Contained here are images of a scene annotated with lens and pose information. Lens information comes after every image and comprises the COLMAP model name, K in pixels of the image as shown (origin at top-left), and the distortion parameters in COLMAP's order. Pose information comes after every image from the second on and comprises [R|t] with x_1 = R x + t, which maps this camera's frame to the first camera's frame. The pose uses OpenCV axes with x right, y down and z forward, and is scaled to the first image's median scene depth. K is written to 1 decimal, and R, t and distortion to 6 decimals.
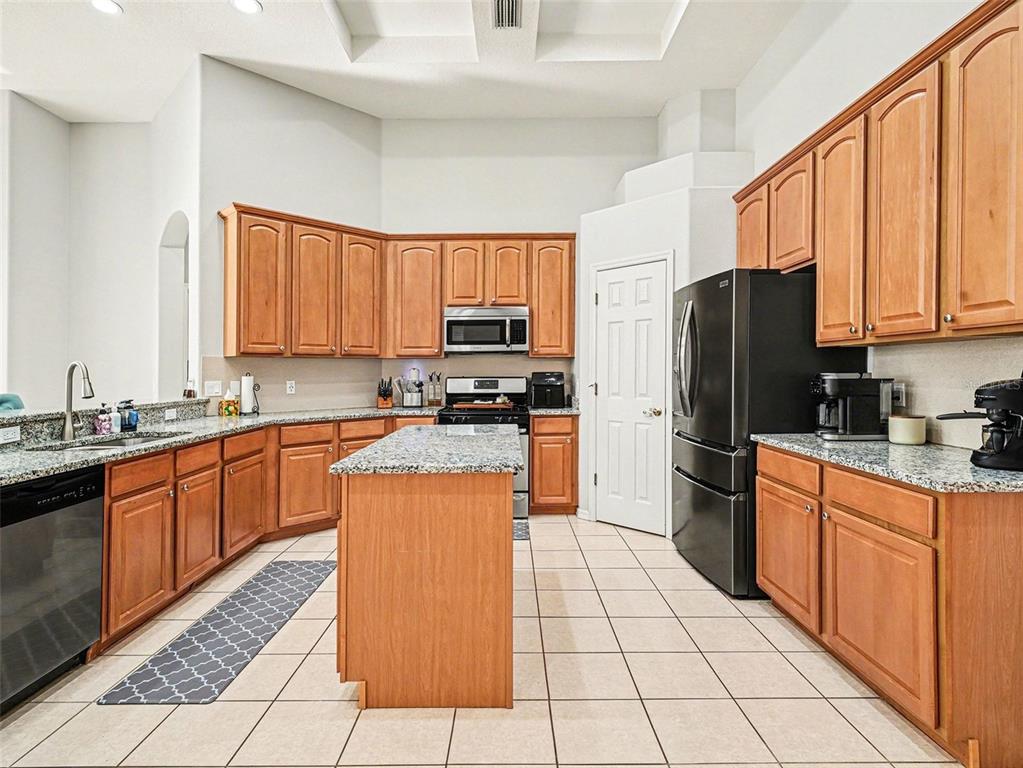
lens RADIAL K [[542.2, 0, 511.5], [0, 542.2, 384.0], [0, 0, 1]] dist [-0.000067, -0.000341]
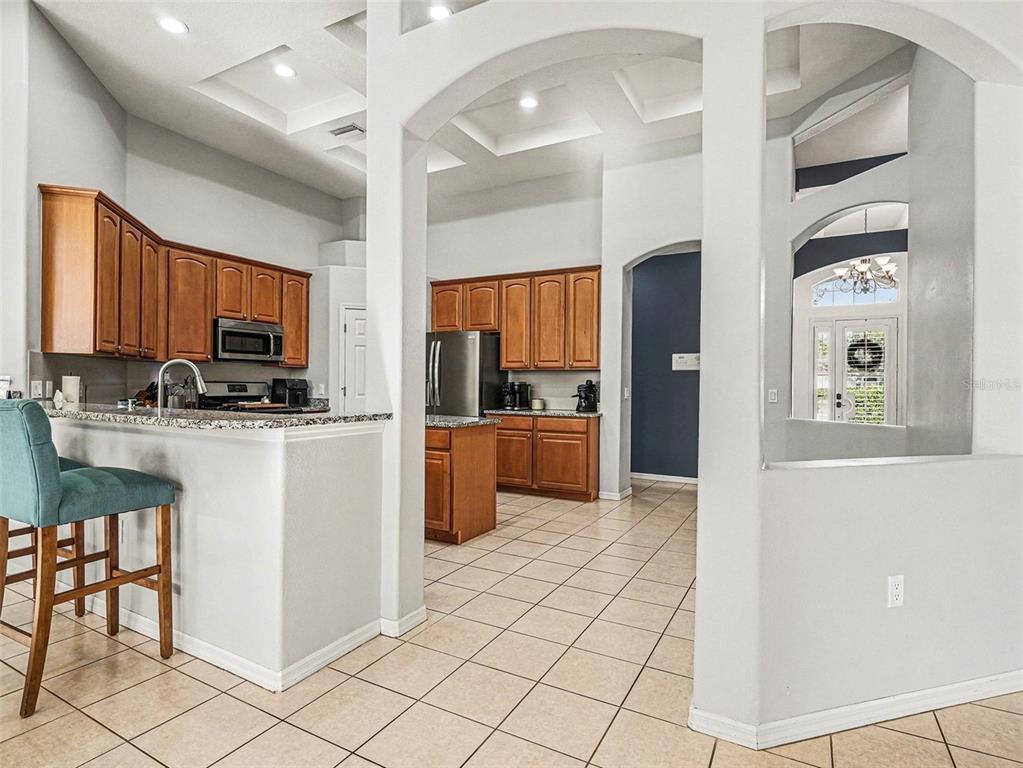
lens RADIAL K [[542.2, 0, 511.5], [0, 542.2, 384.0], [0, 0, 1]] dist [-0.000067, -0.000341]
pose [[0.474099, 0.012213, 0.880387, -0.818292], [0.007971, 0.999803, -0.018162, 0.018333], [-0.880435, 0.015628, 0.473909, -0.053180]]
